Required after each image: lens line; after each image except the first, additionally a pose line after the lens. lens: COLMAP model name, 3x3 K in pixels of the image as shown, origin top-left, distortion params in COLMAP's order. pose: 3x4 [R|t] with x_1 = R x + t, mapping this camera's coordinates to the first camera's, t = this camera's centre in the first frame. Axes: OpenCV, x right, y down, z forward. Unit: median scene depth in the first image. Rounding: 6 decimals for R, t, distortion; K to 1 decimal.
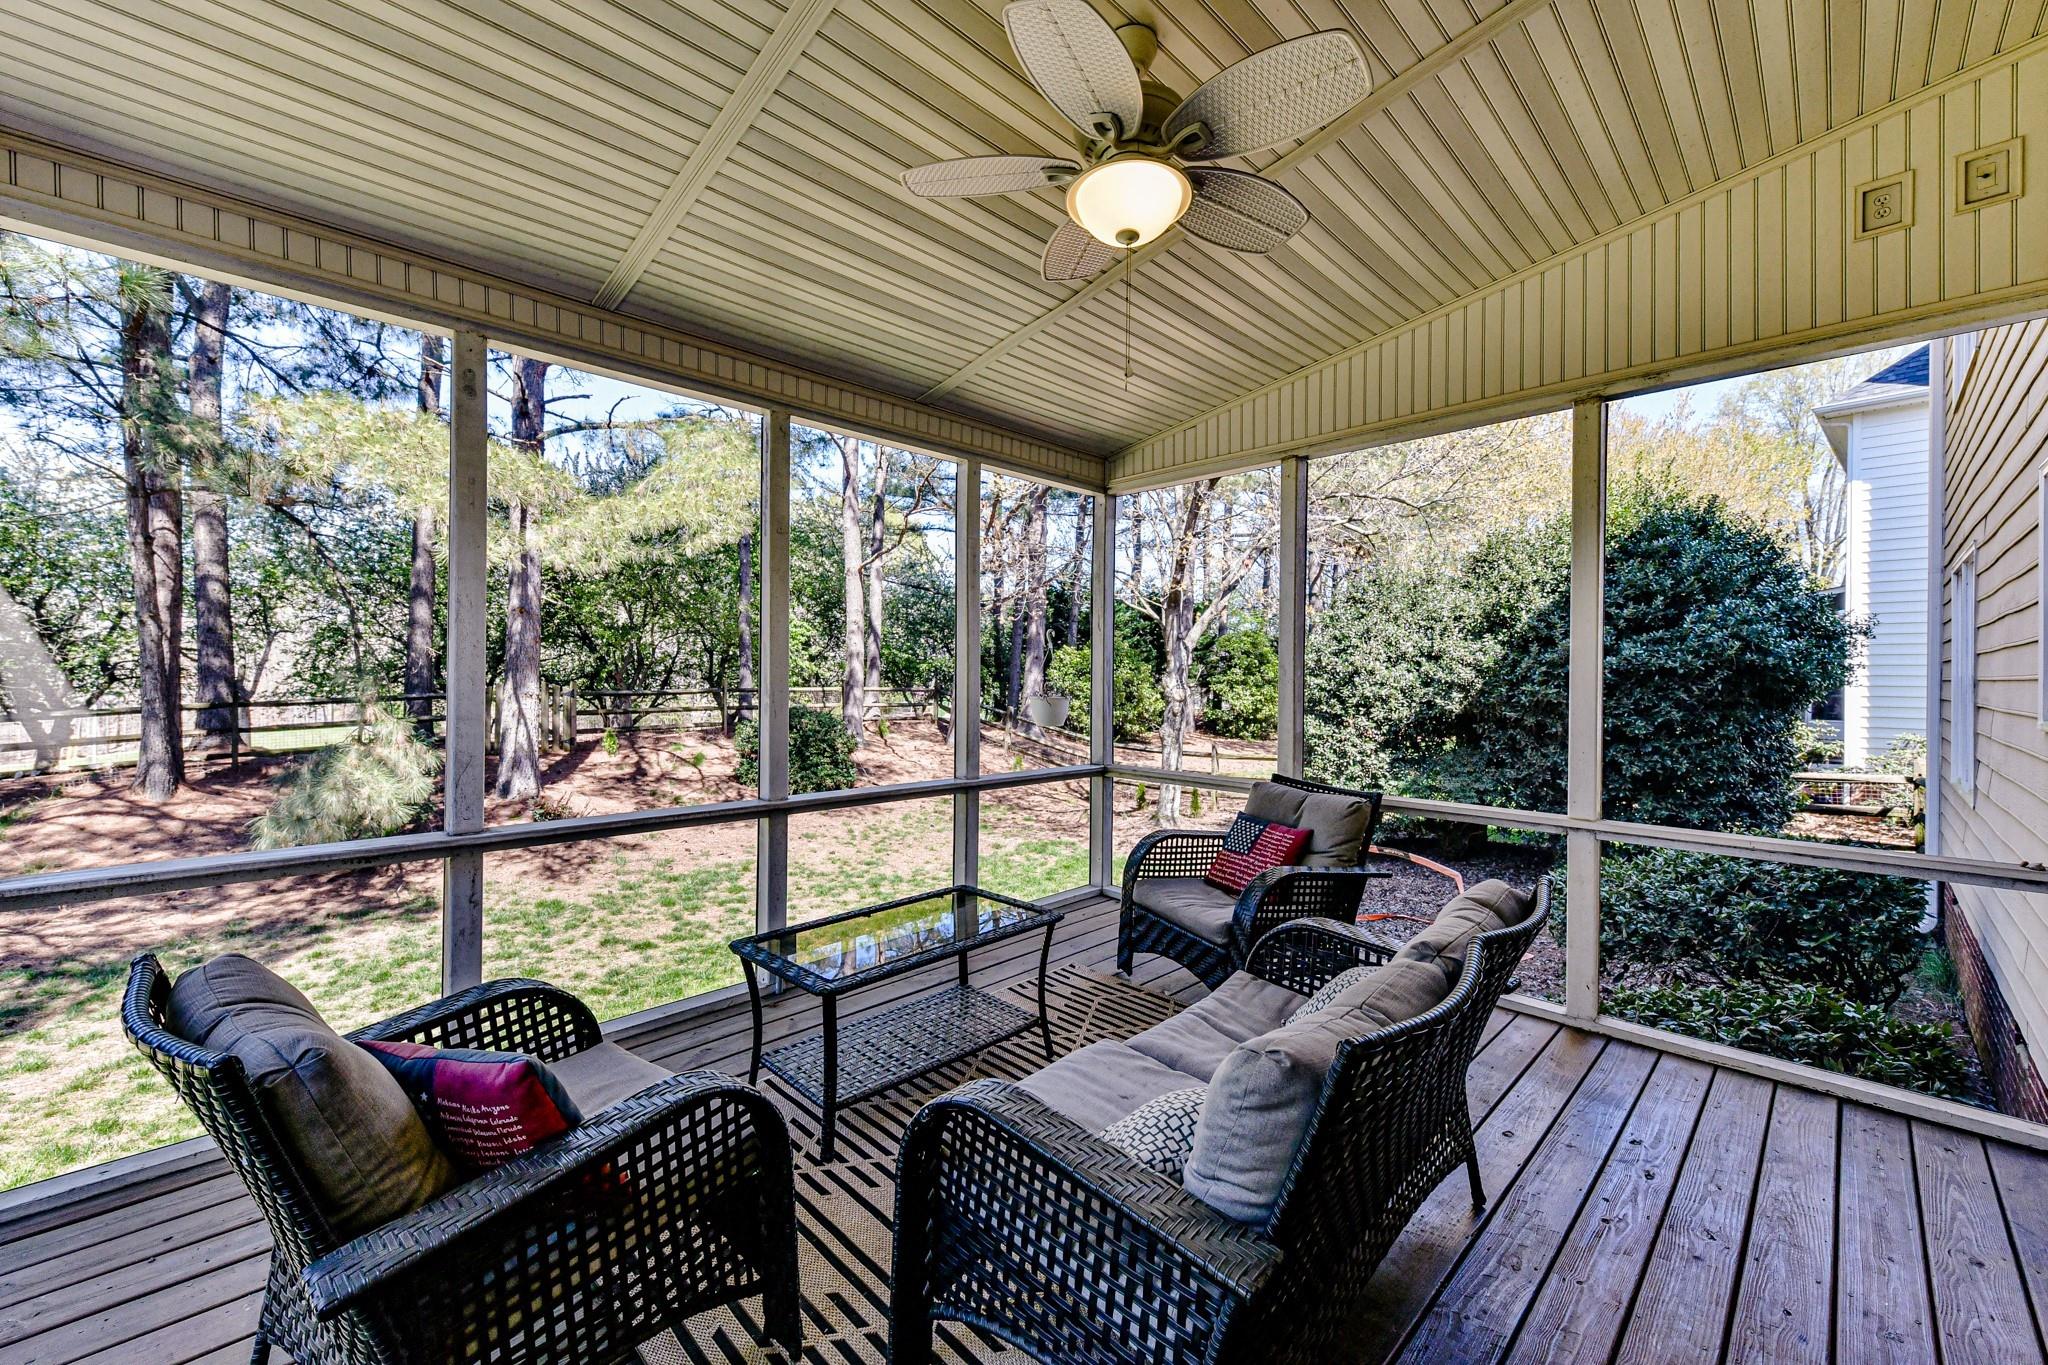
lens RADIAL K [[805.3, 0, 1014.5], [0, 805.3, 673.2], [0, 0, 1]] dist [0.001415, -0.000730]
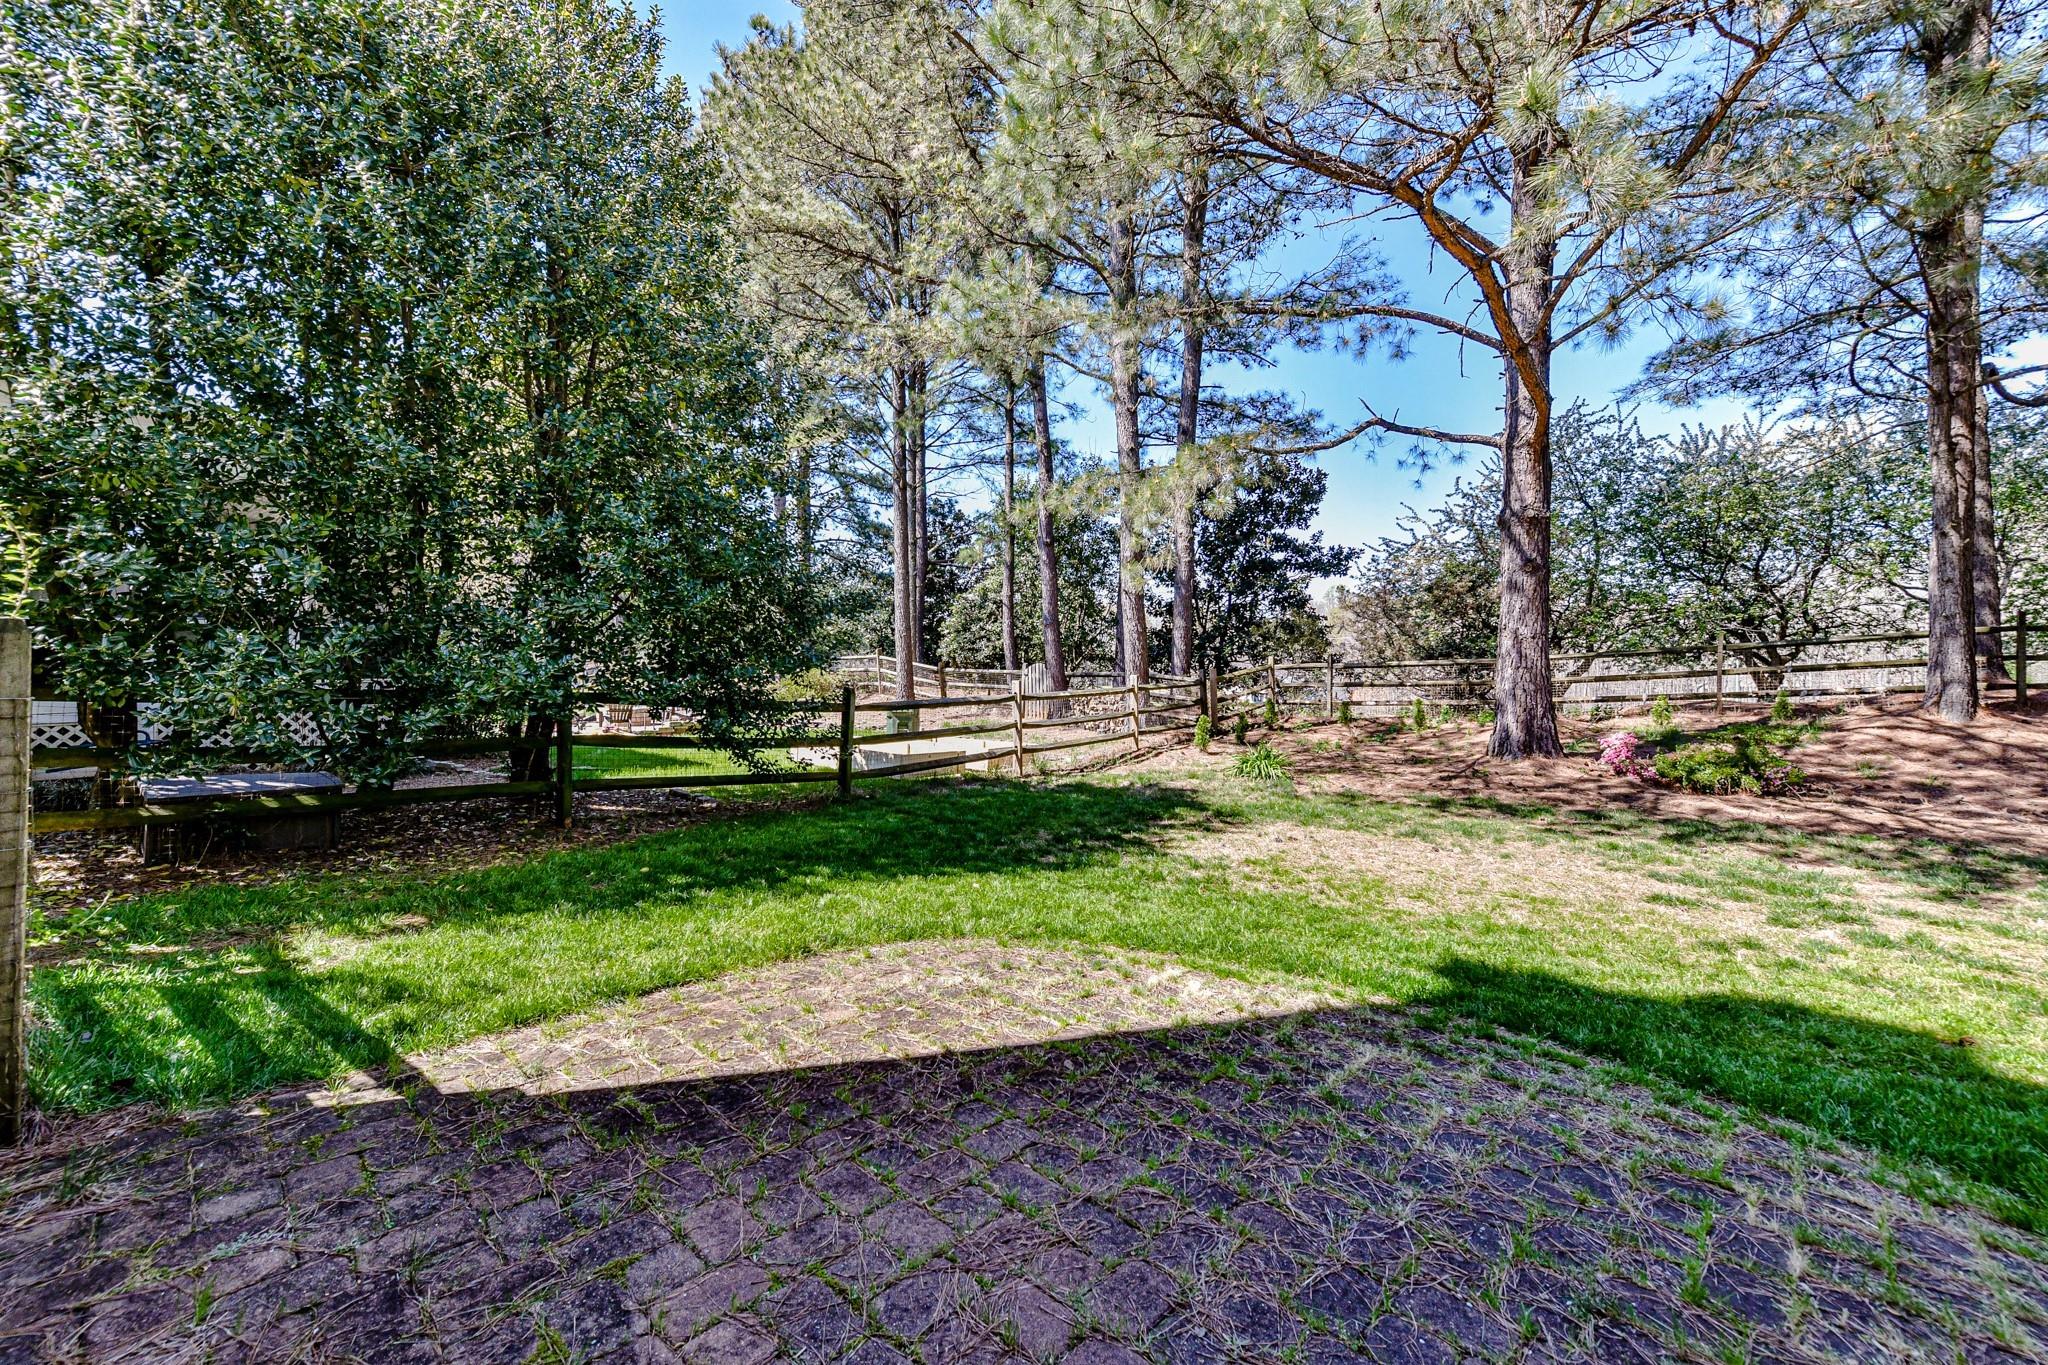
lens RADIAL K [[805.3, 0, 1021.7], [0, 805.3, 677.7], [0, 0, 1]] dist [0.001415, -0.000730]
pose [[0.030889, 0.009028, -0.999482, -0.149397], [0.010372, 0.999902, 0.009352, 0.084829], [0.999469, -0.010656, 0.030792, -0.127229]]
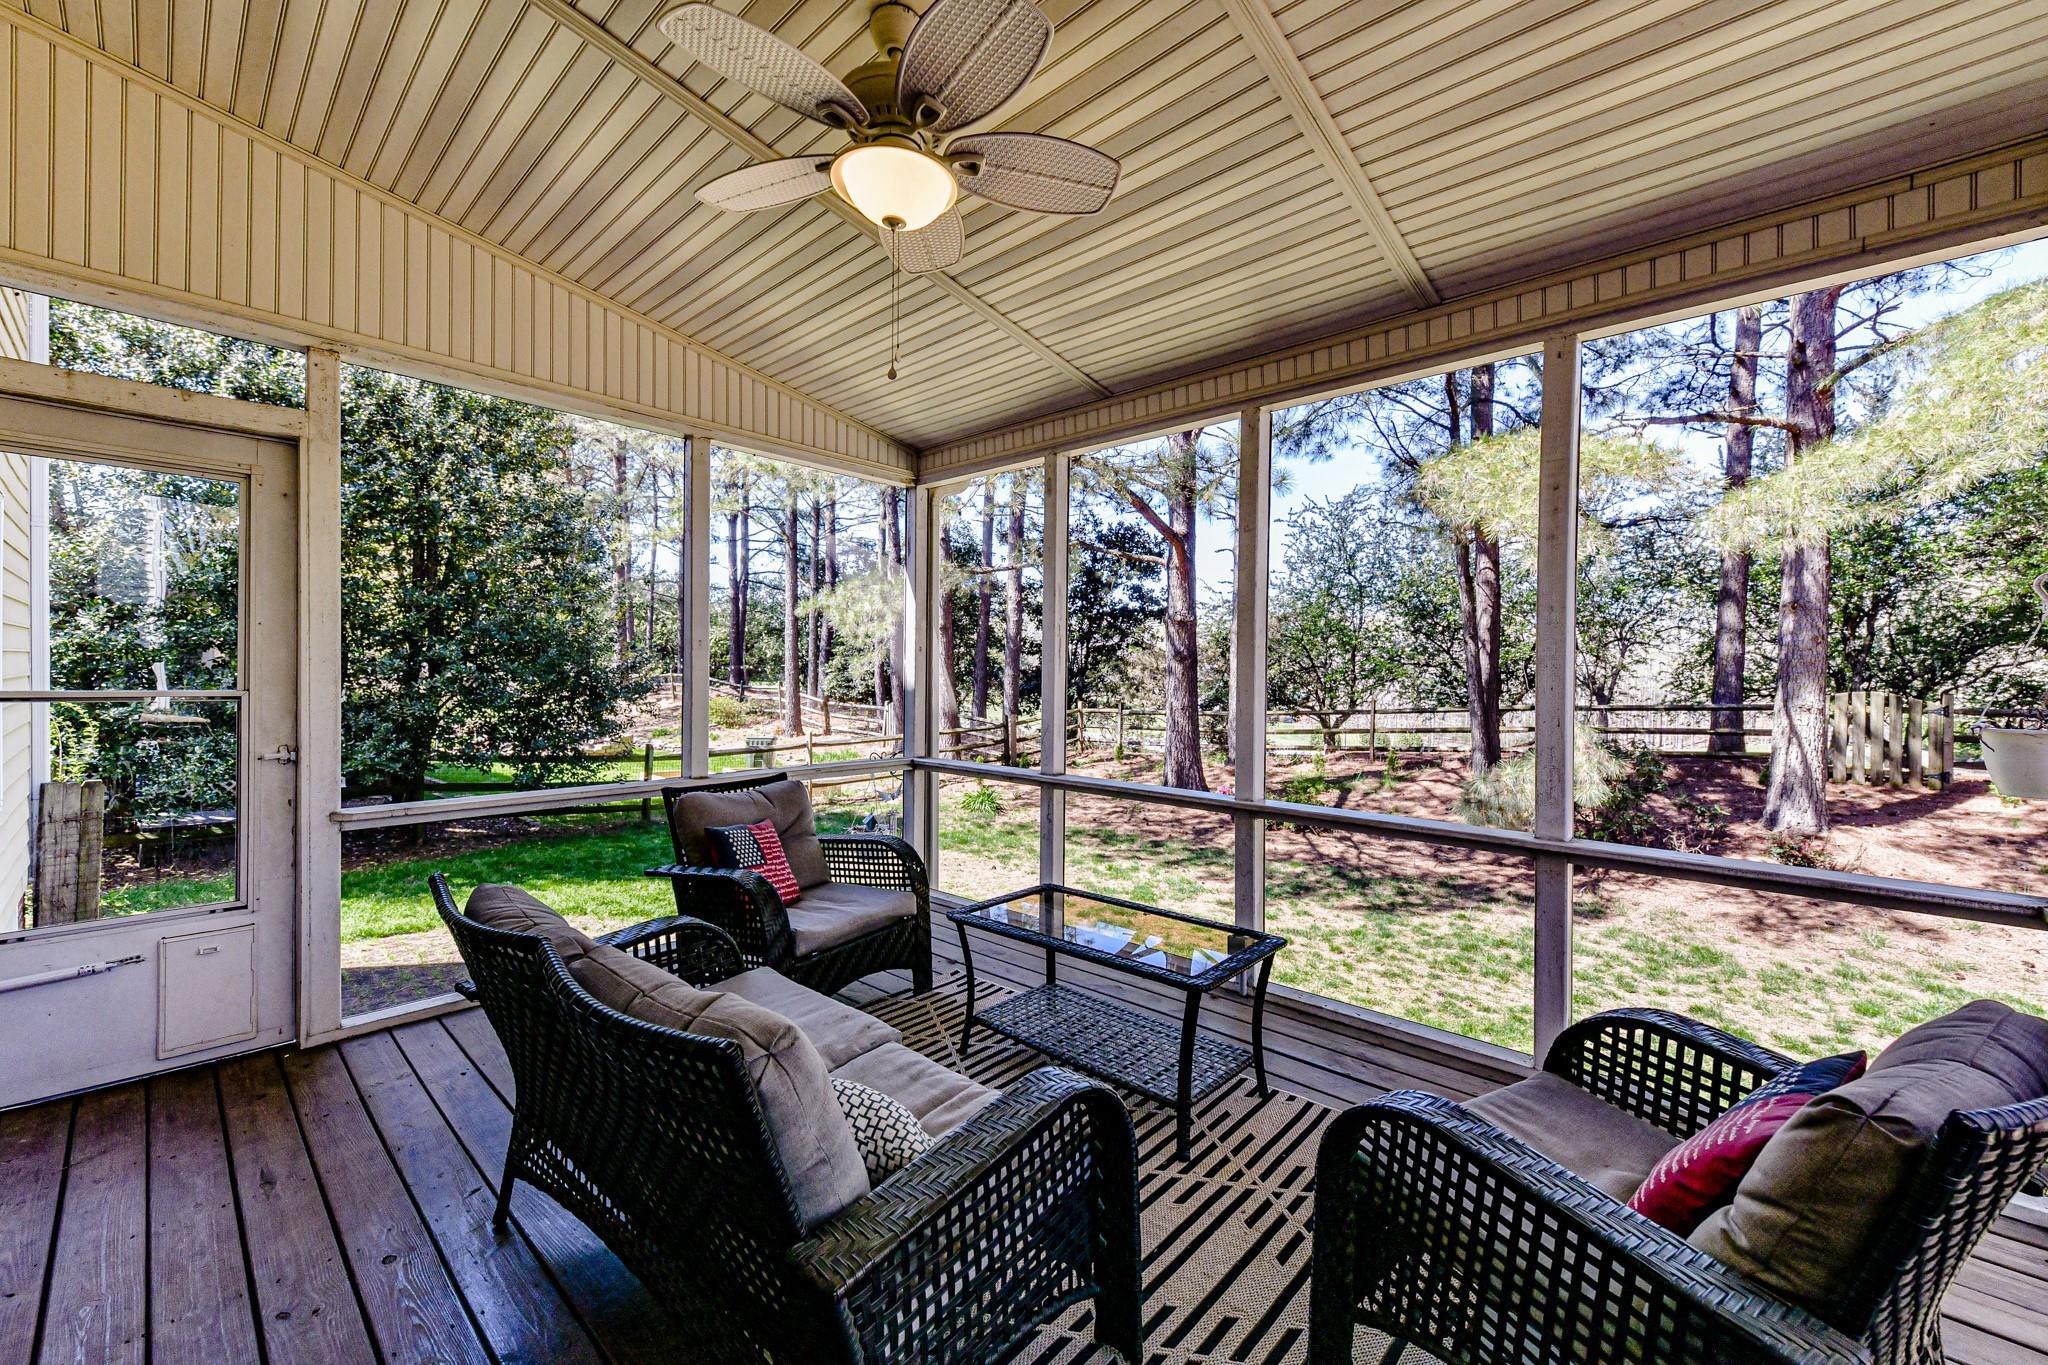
lens RADIAL K [[805.3, 0, 1015.9], [0, 805.3, 675.8], [0, 0, 1]] dist [0.001415, -0.000730]
pose [[0.049500, -0.003134, -0.998769, 0.195895], [-0.007083, 0.999969, -0.003489, 0.002357], [0.998749, 0.007247, 0.049476, 0.190604]]
